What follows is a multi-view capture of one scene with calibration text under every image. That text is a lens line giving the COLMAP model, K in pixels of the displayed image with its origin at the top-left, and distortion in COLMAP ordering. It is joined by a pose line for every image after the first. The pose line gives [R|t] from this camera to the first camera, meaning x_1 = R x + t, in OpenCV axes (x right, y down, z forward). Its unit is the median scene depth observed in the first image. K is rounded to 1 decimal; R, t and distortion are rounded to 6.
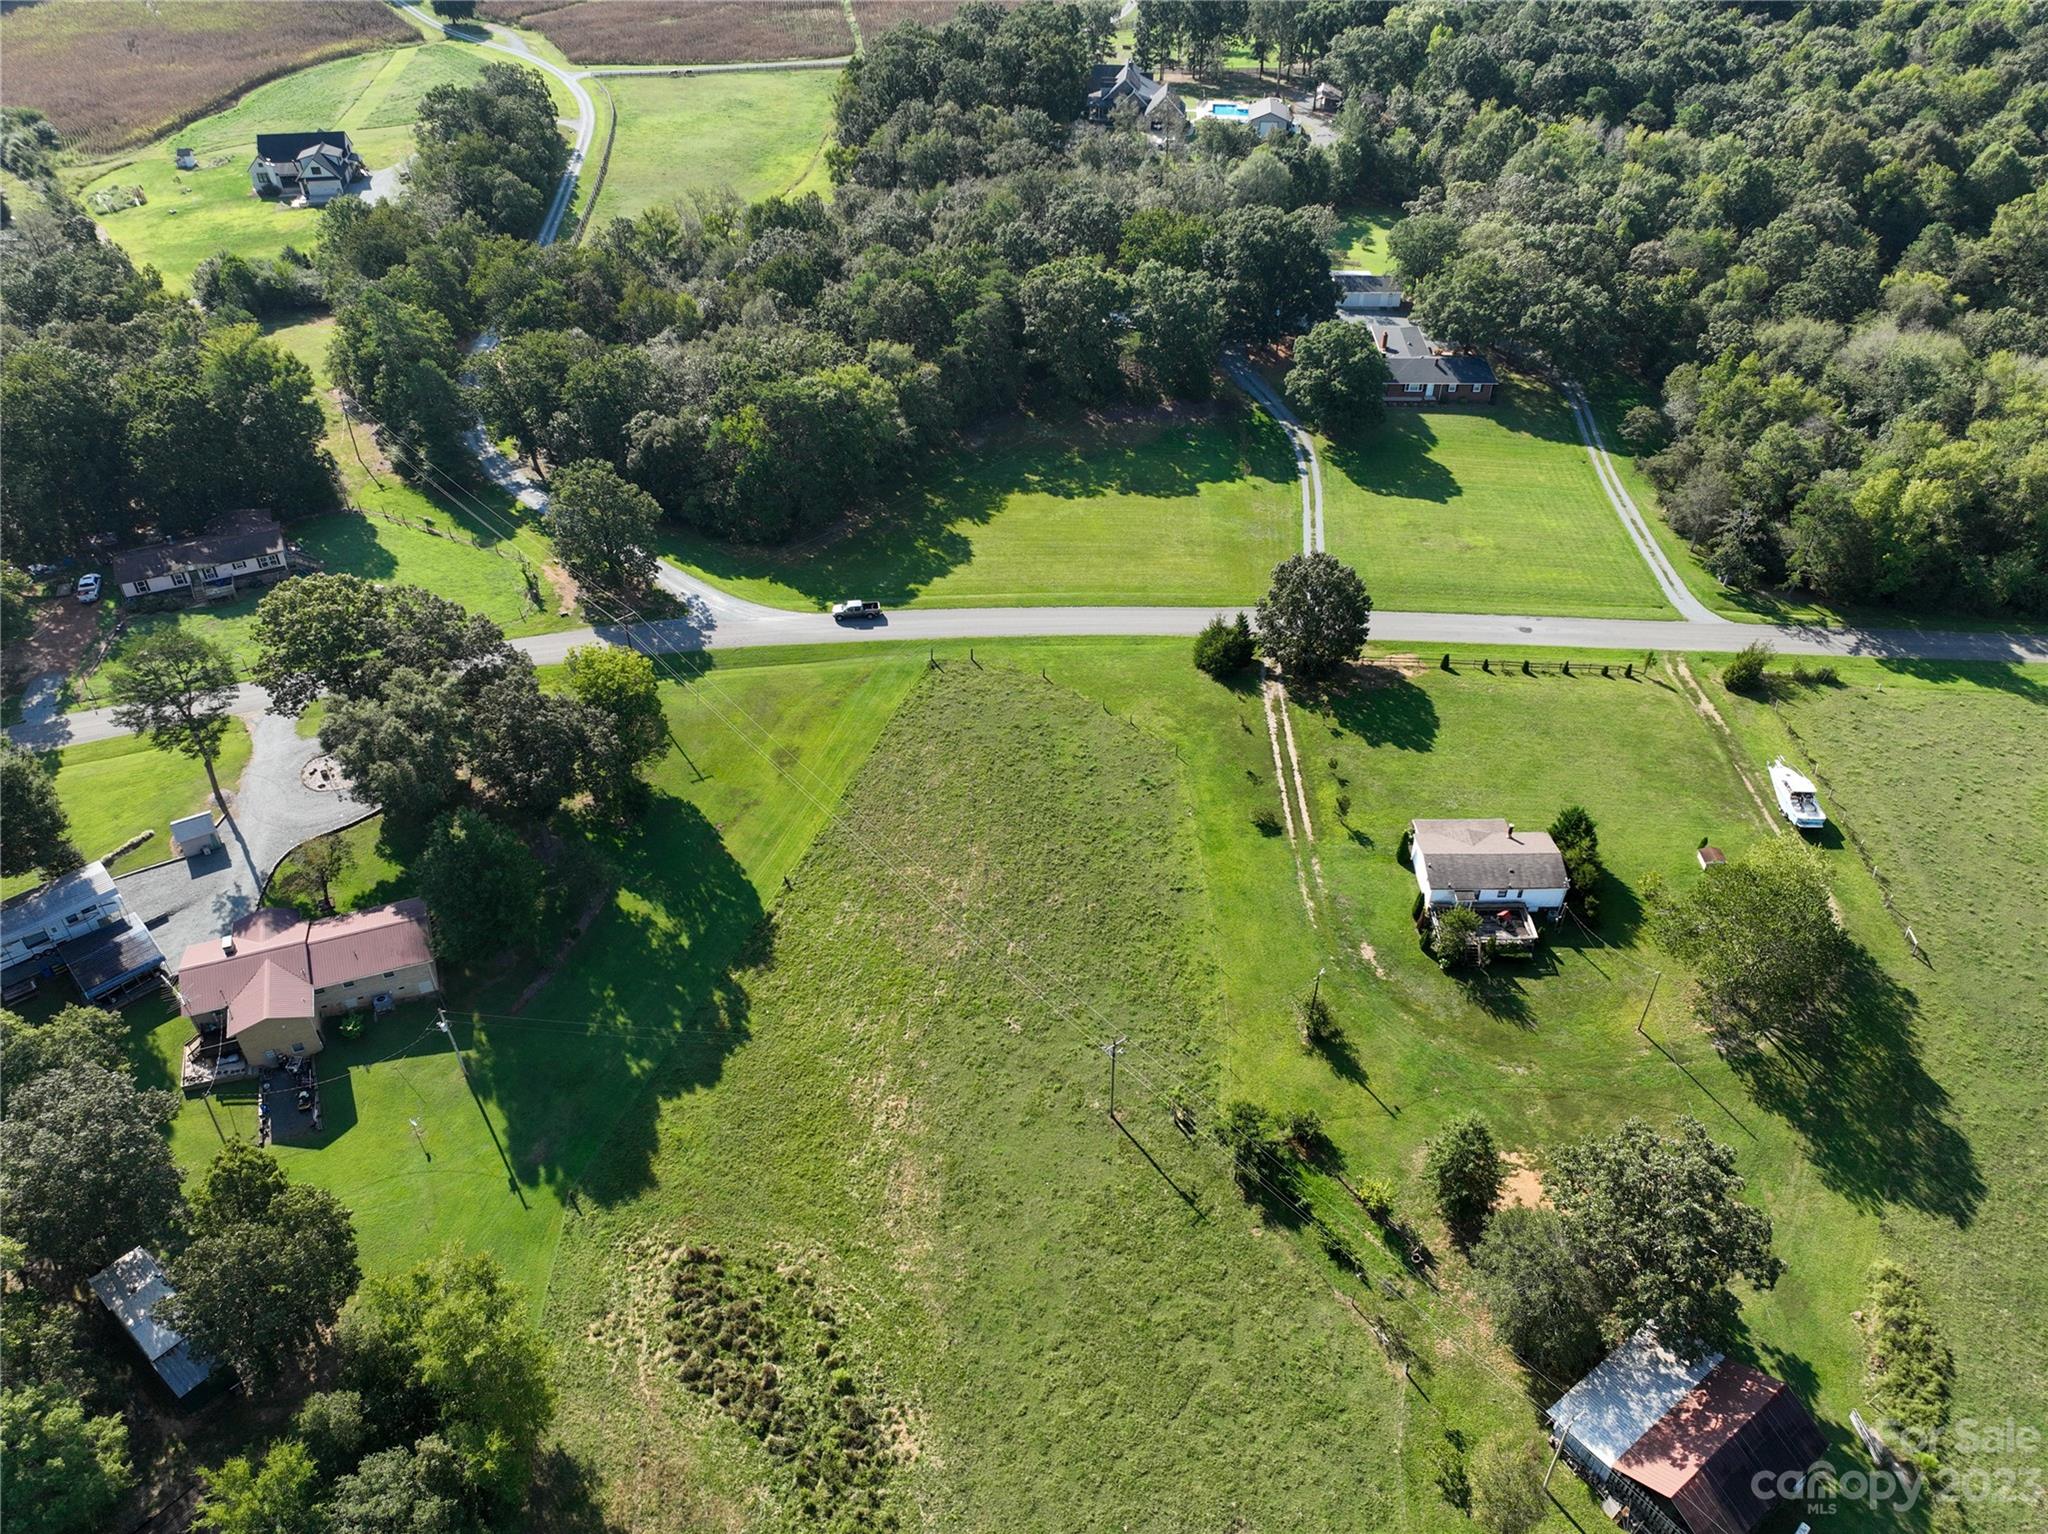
lens RADIAL K [[1550.7, 0, 1040.7], [0, 1550.7, 782.2], [0, 0, 1]] dist [0.001501, 0.013461]
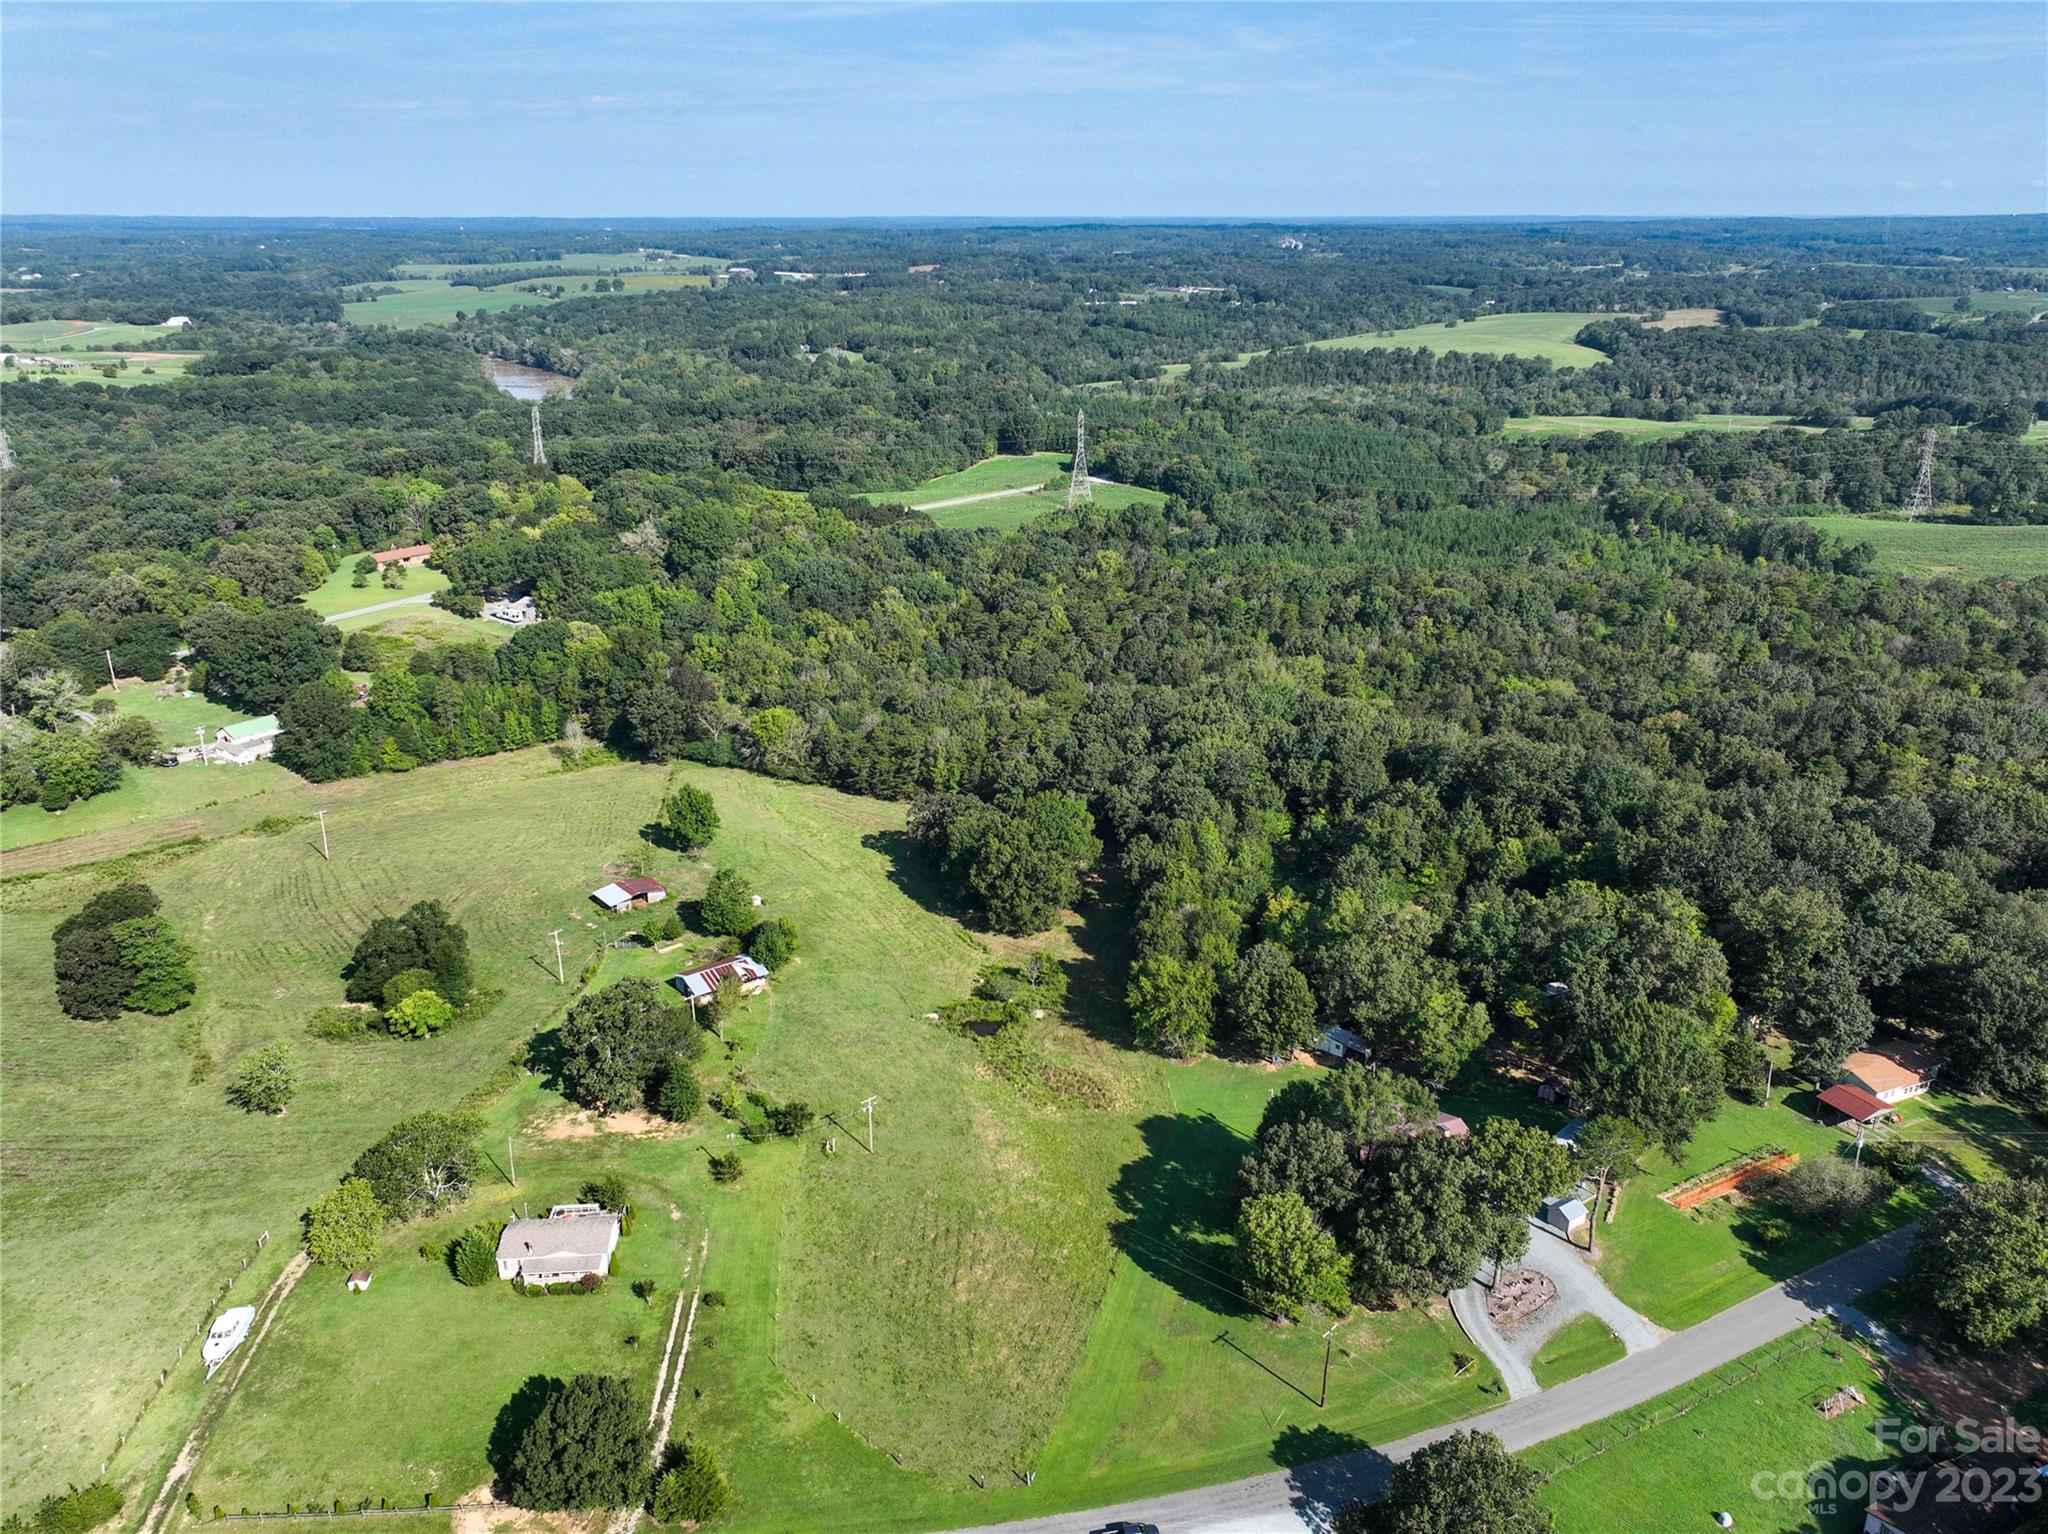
lens RADIAL K [[1550.7, 0, 1036.0], [0, 1550.7, 761.1], [0, 0, 1]] dist [0.001501, 0.013461]
pose [[-0.998286, 0.019291, -0.055254, -0.032635], [-0.037531, 0.513397, 0.857330, -0.984201], [0.044906, 0.857935, -0.511793, 1.036649]]
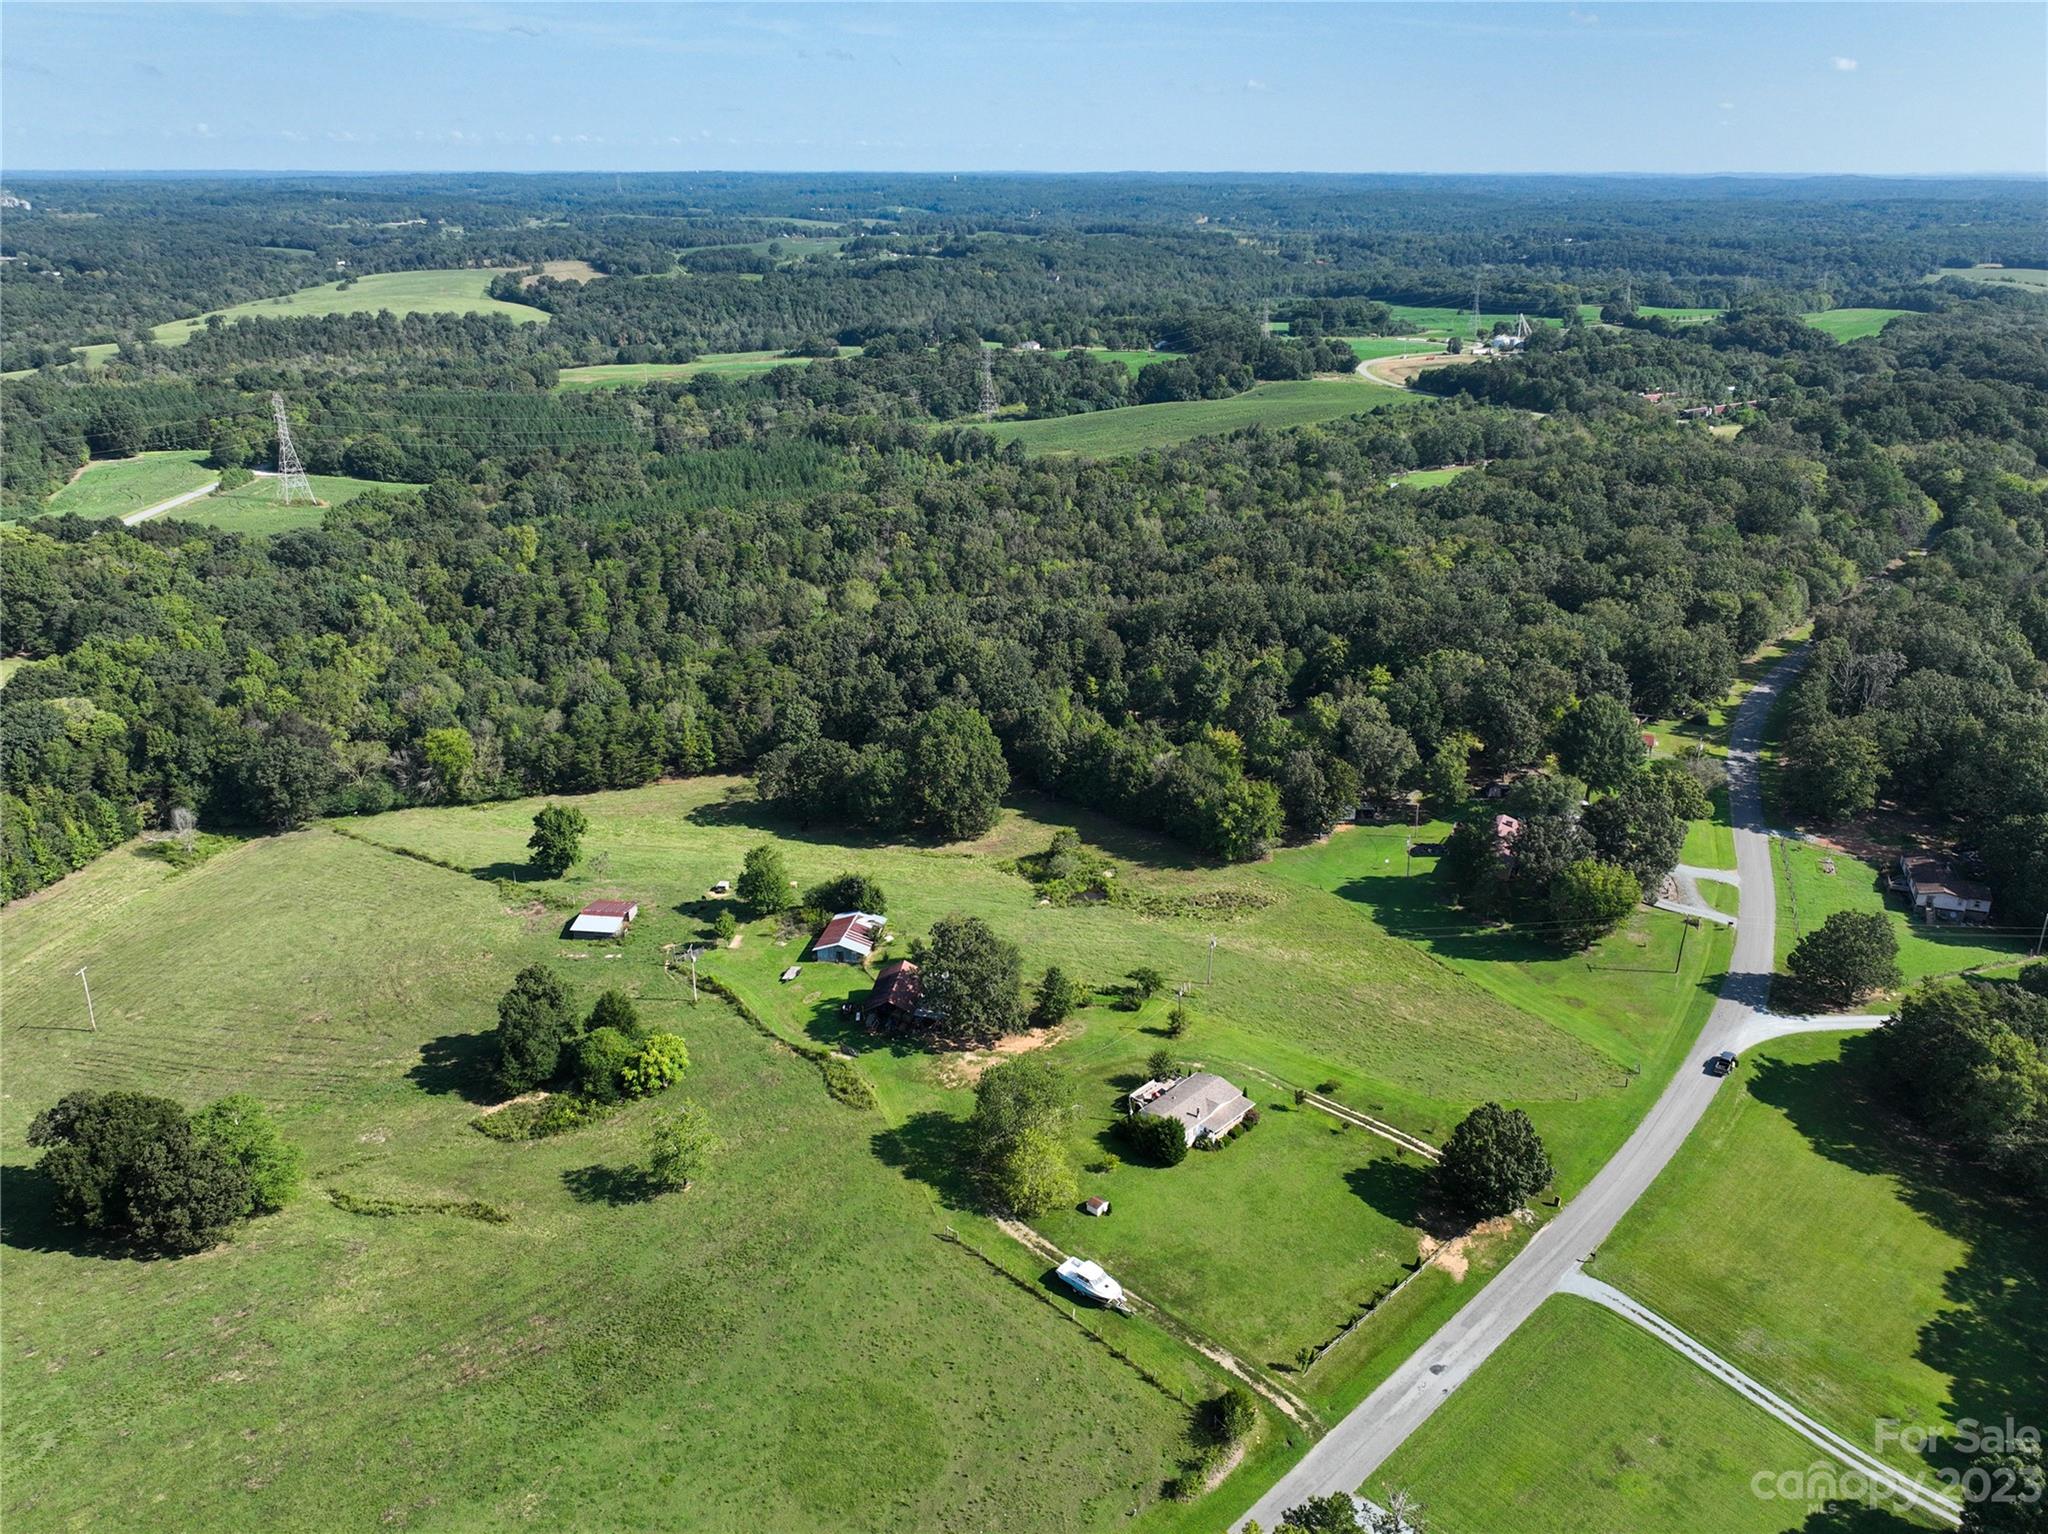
lens RADIAL K [[1550.7, 0, 1029.7], [0, 1550.7, 770.9], [0, 0, 1]] dist [0.001501, 0.013461]
pose [[-0.692730, 0.261856, -0.671980, 0.988970], [-0.459833, 0.557429, 0.691250, -0.806945], [0.555588, 0.787848, -0.265738, 0.818199]]
